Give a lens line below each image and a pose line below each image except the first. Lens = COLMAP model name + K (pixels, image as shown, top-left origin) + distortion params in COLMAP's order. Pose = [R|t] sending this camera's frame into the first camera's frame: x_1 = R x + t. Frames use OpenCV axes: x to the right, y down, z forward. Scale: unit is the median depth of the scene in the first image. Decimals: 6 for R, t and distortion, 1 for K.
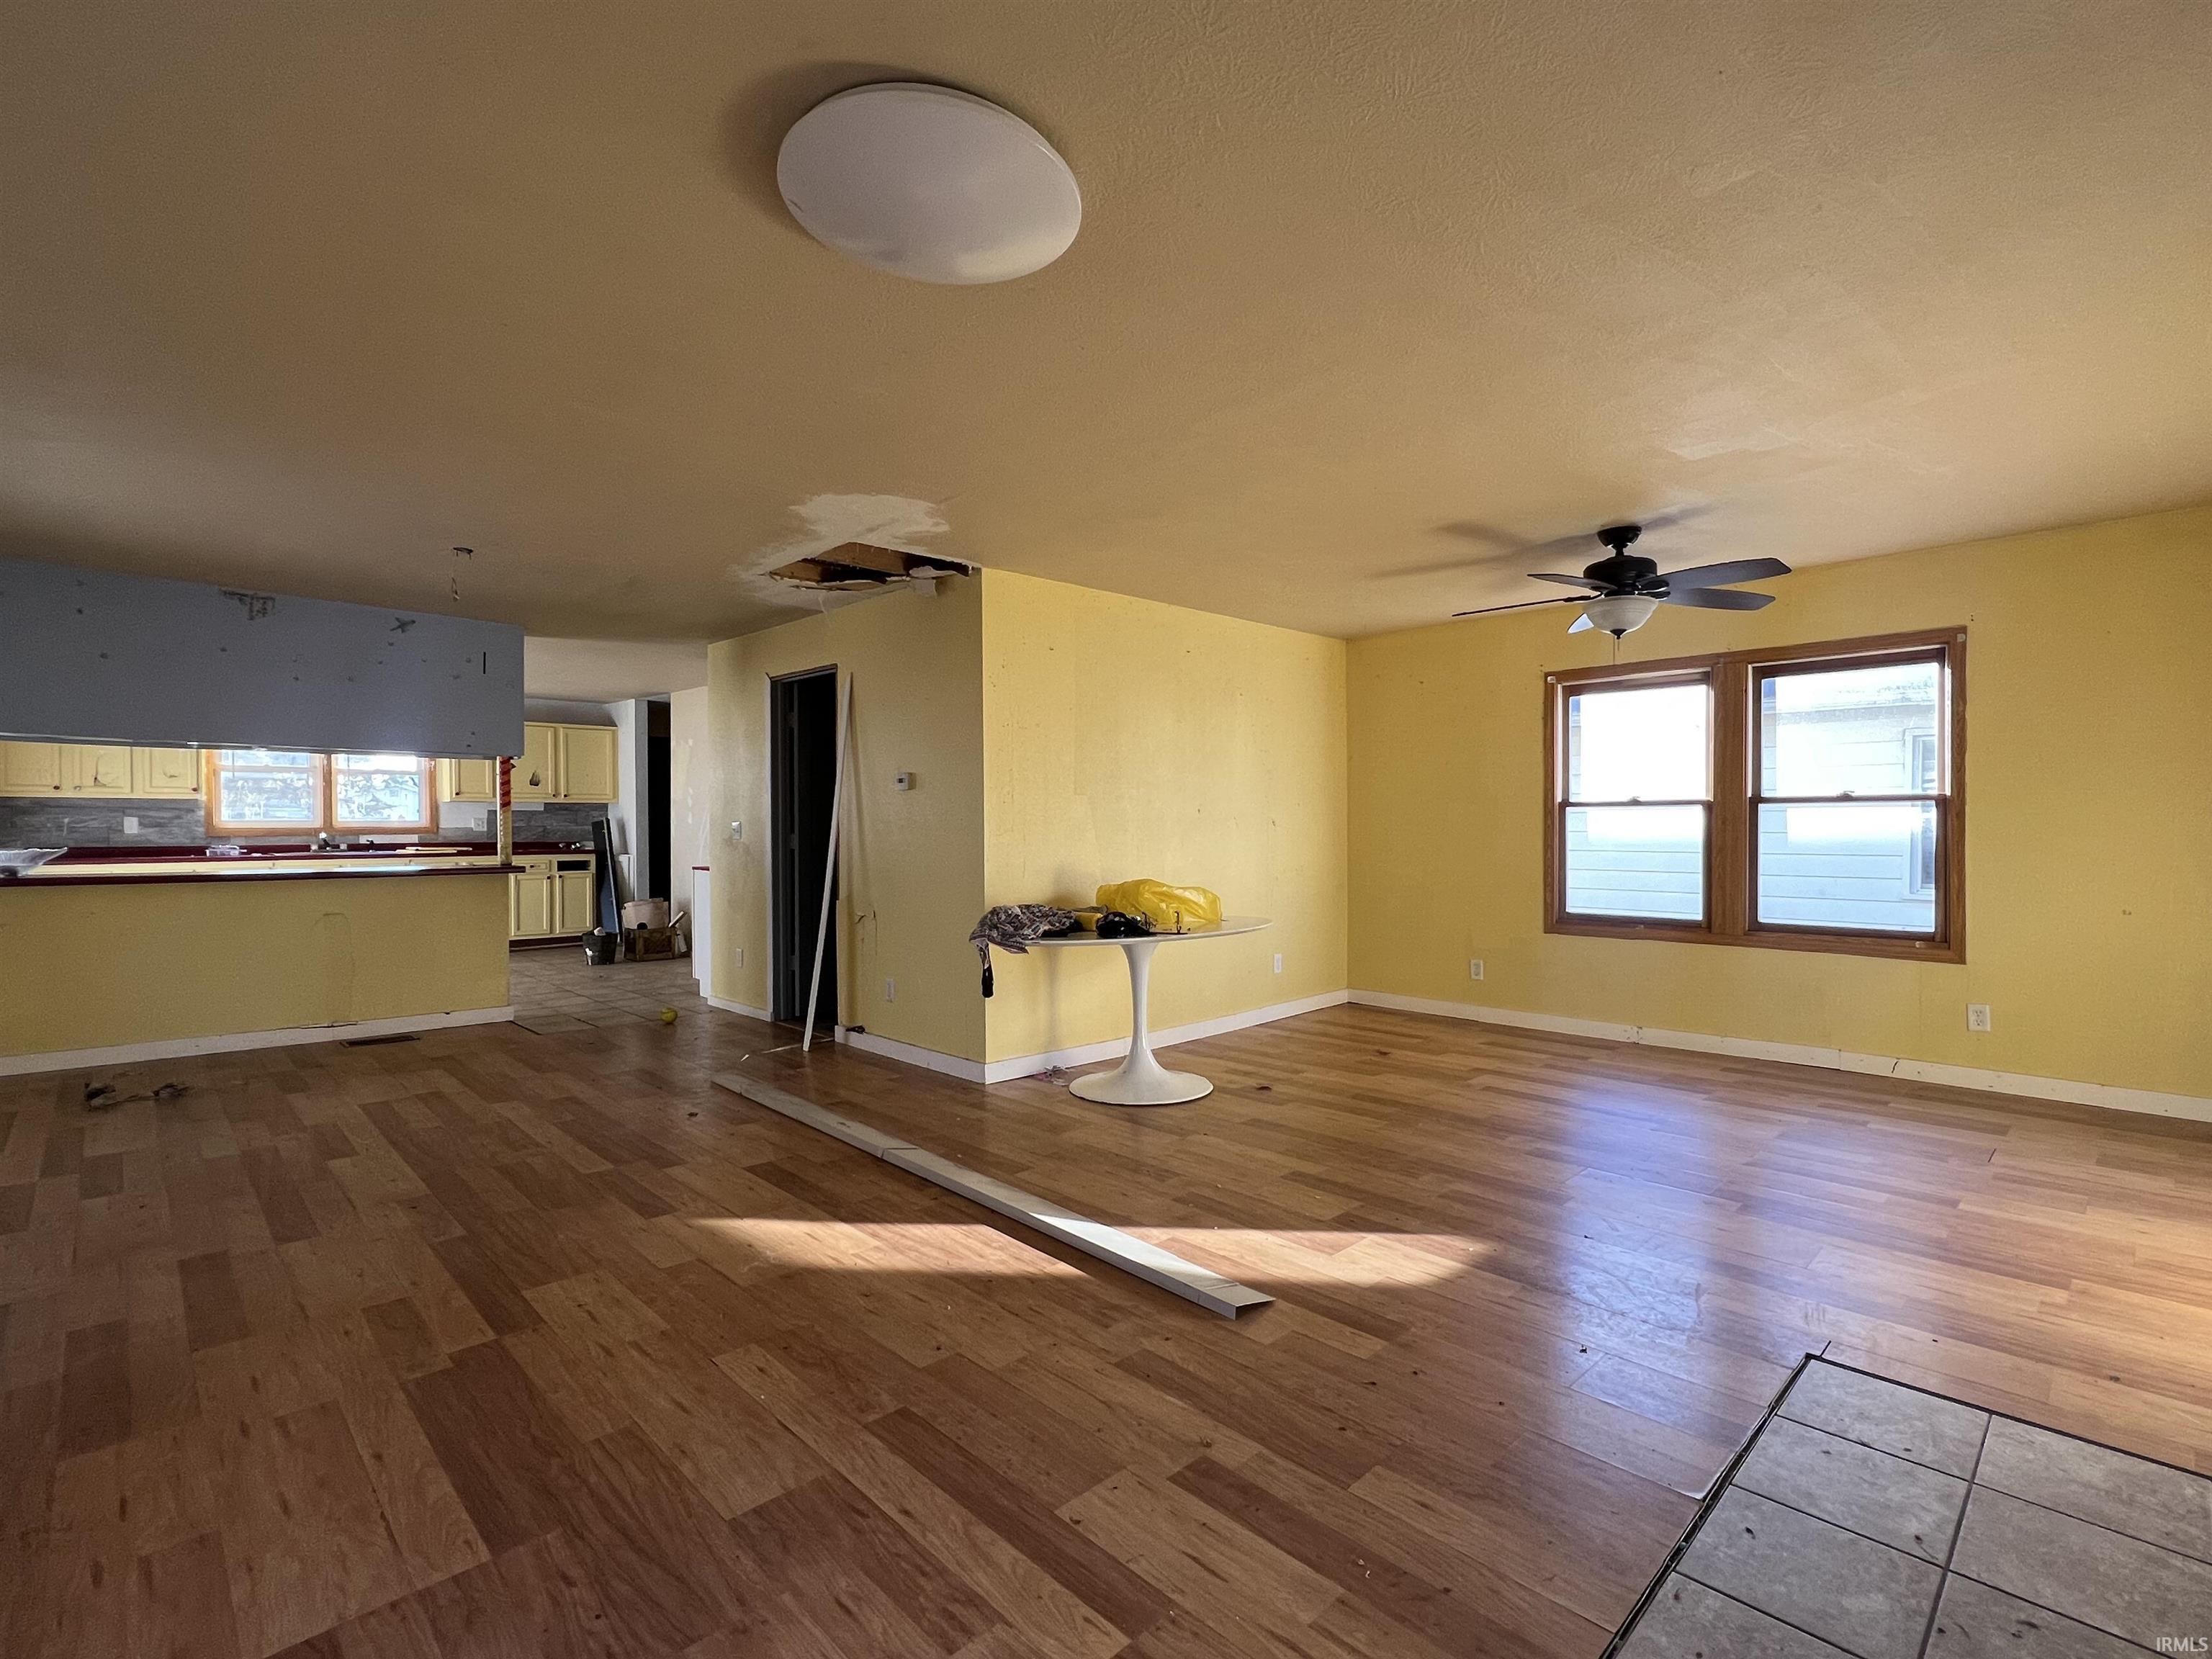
lens RADIAL K [[1039.2, 0, 1107.7], [0, 1039.2, 837.6], [0, 0, 1]] dist [-0.003084, 0.000641]
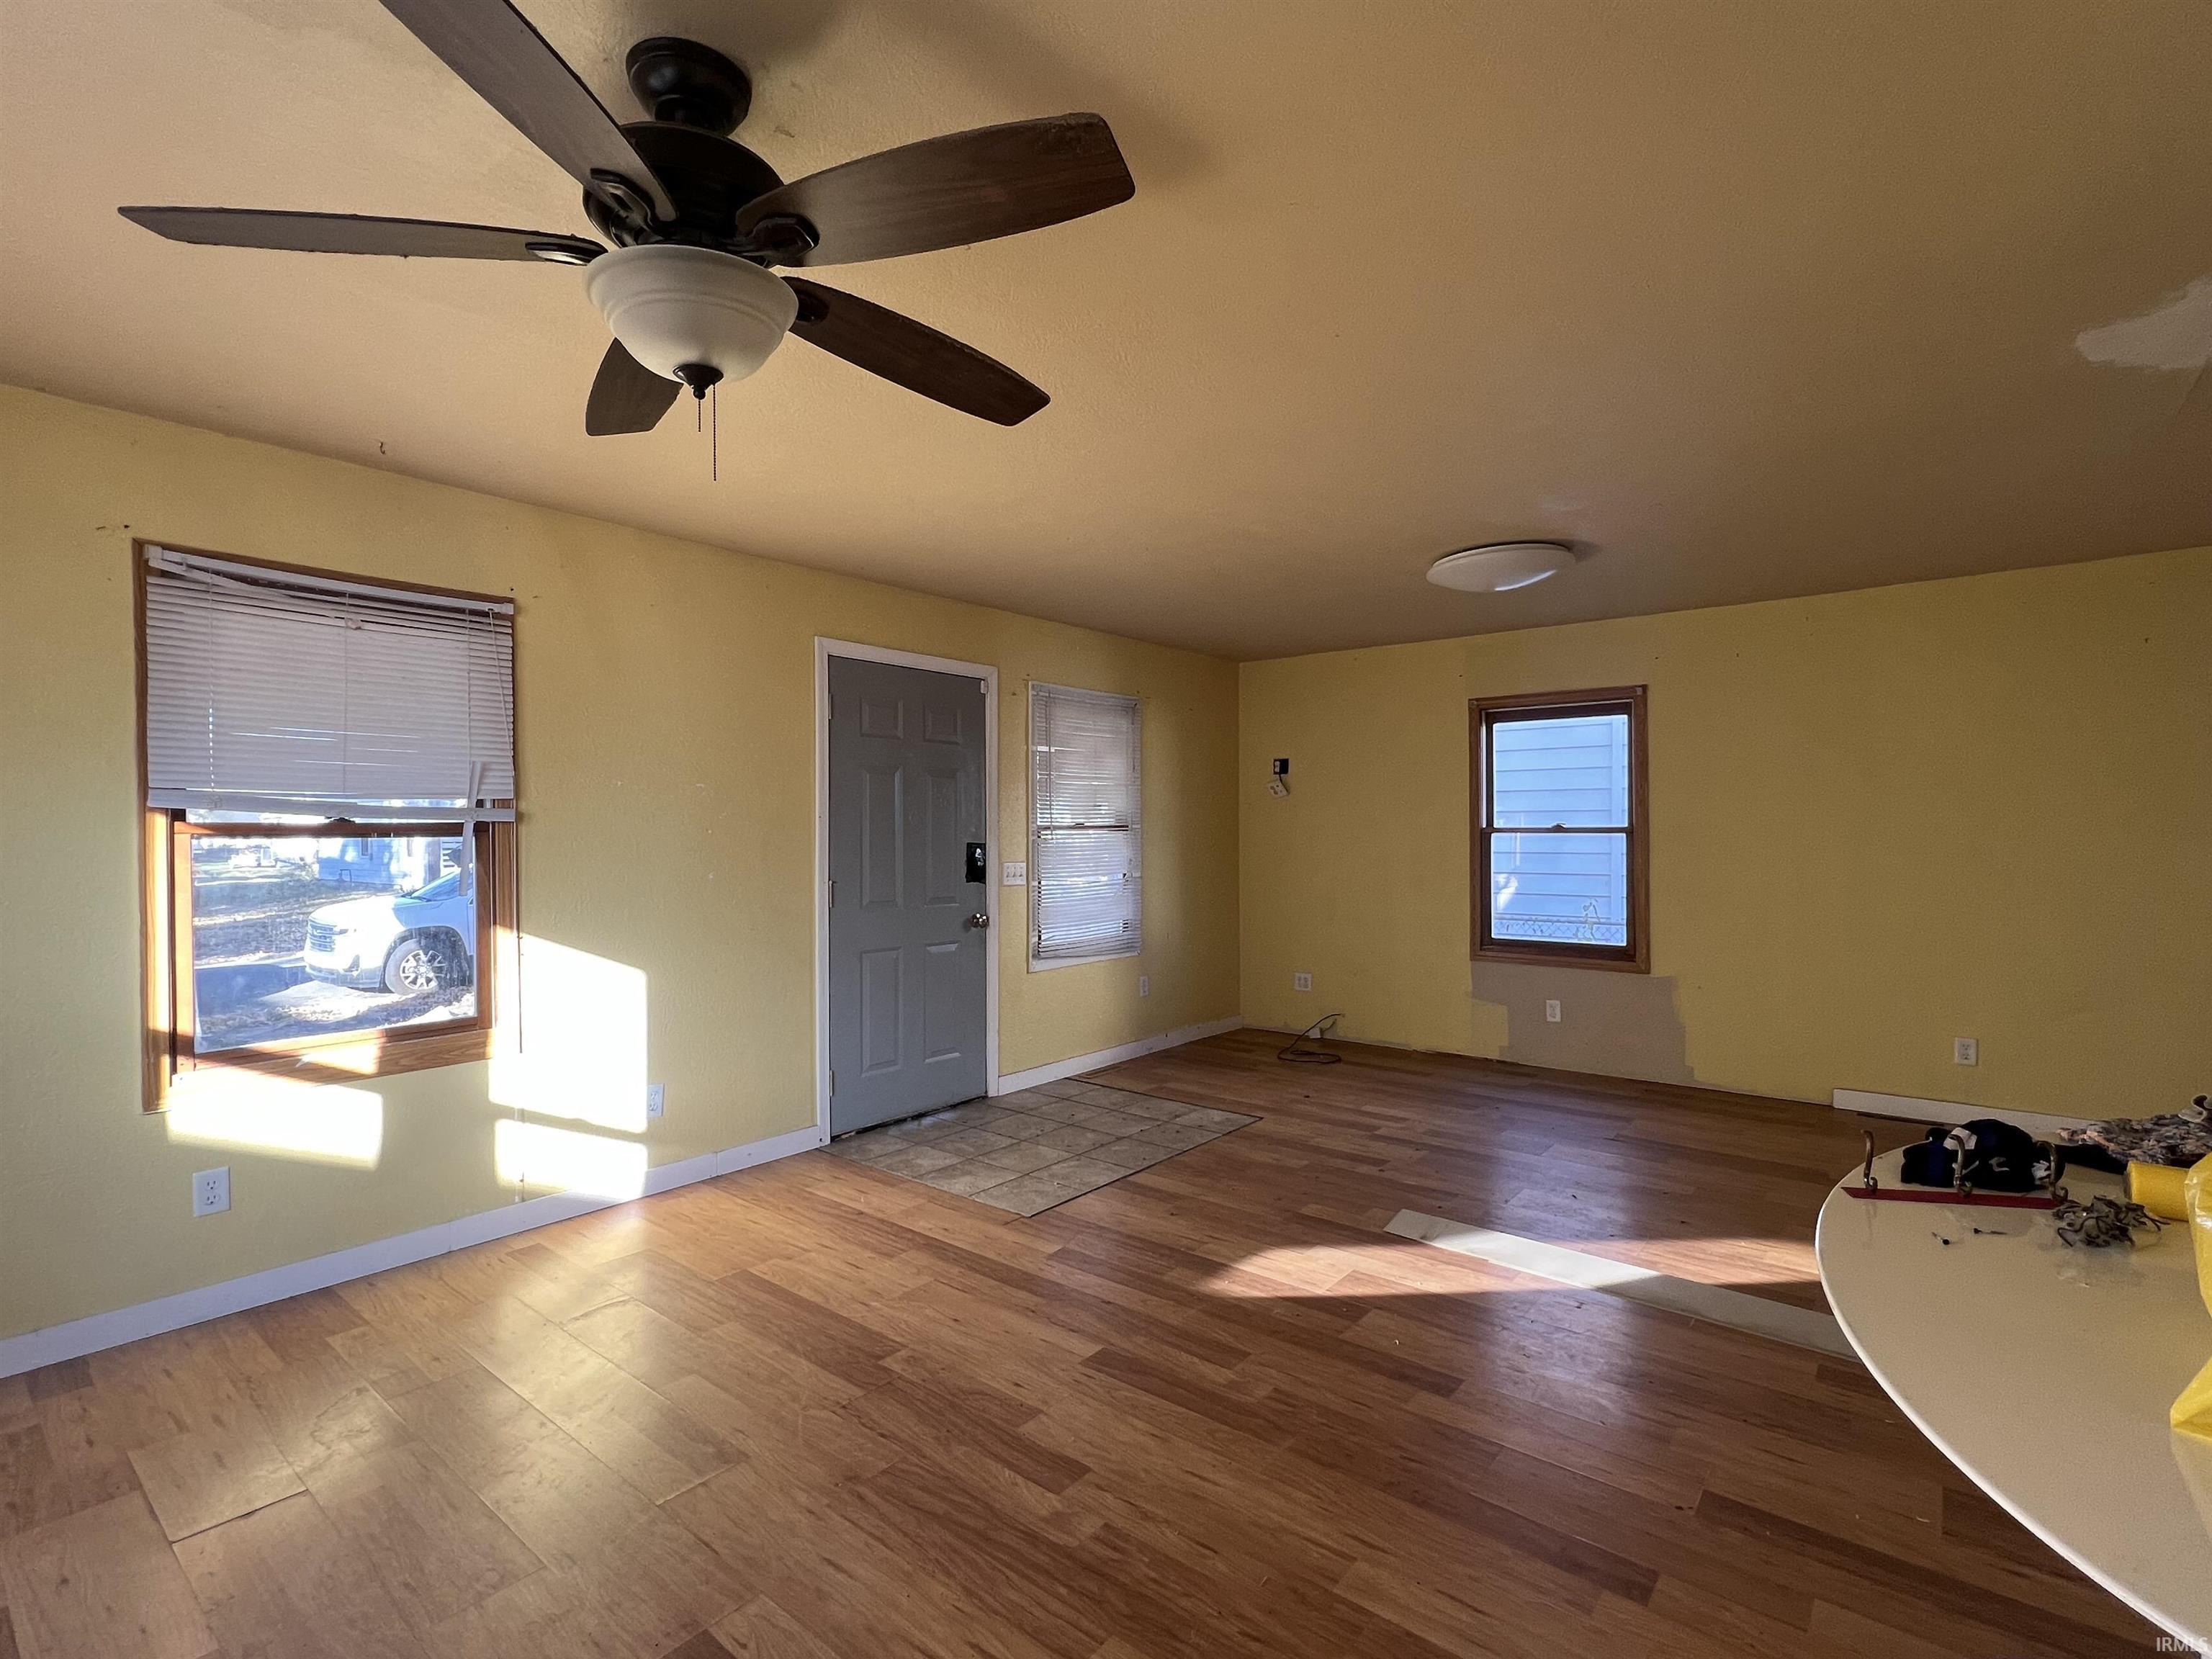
lens RADIAL K [[1039.2, 0, 1107.7], [0, 1039.2, 837.6], [0, 0, 1]] dist [-0.003084, 0.000641]
pose [[-0.993015, 0.007618, -0.117738, 0.288056], [0.005432, 0.999807, 0.018876, -0.034945], [0.117859, 0.018105, -0.992865, 0.985451]]
